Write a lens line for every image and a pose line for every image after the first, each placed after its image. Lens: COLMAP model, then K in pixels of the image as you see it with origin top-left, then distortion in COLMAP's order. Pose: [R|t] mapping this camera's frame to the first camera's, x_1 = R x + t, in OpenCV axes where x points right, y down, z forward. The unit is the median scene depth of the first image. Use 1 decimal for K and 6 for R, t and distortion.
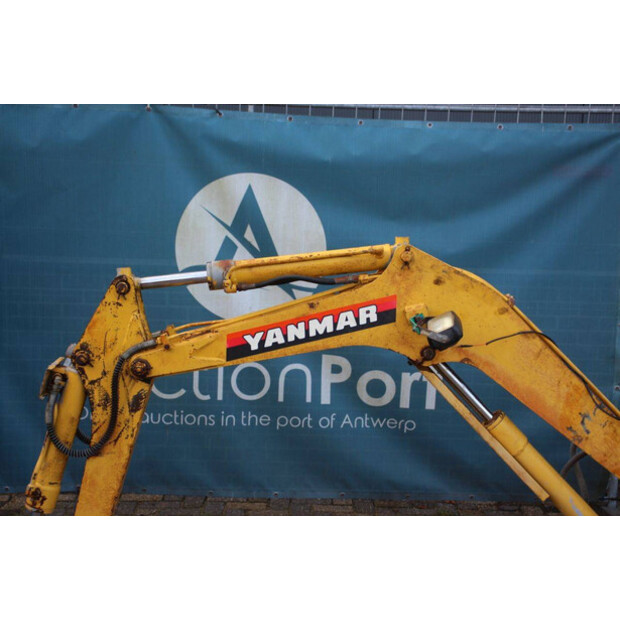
lens RADIAL K [[772.7, 0, 310.4], [0, 772.7, 308.1], [0, 0, 1]] dist [0.039791, 0.000000]
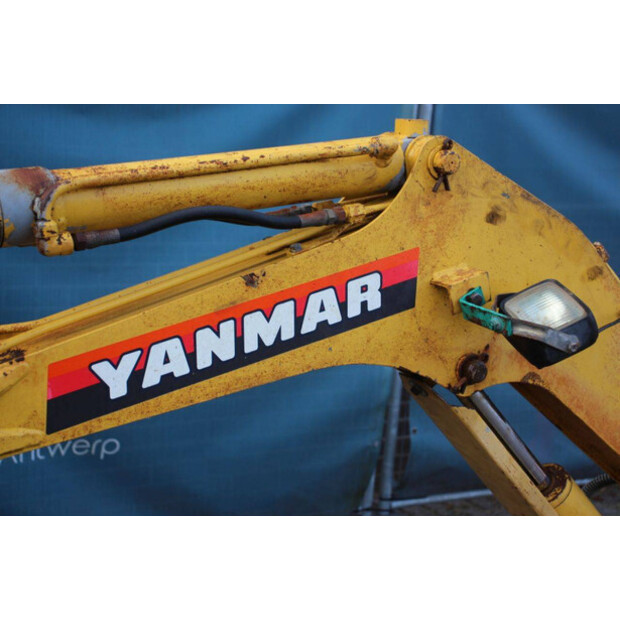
lens RADIAL K [[1031.6, 0, 309.6], [0, 1031.6, 313.9], [0, 0, 1]] dist [0.150089, 0.000000]
pose [[0.903168, -0.056445, 0.425560, -0.206977], [0.030021, 0.997196, 0.068550, -0.022080], [-0.428236, -0.049137, 0.902330, 0.479675]]
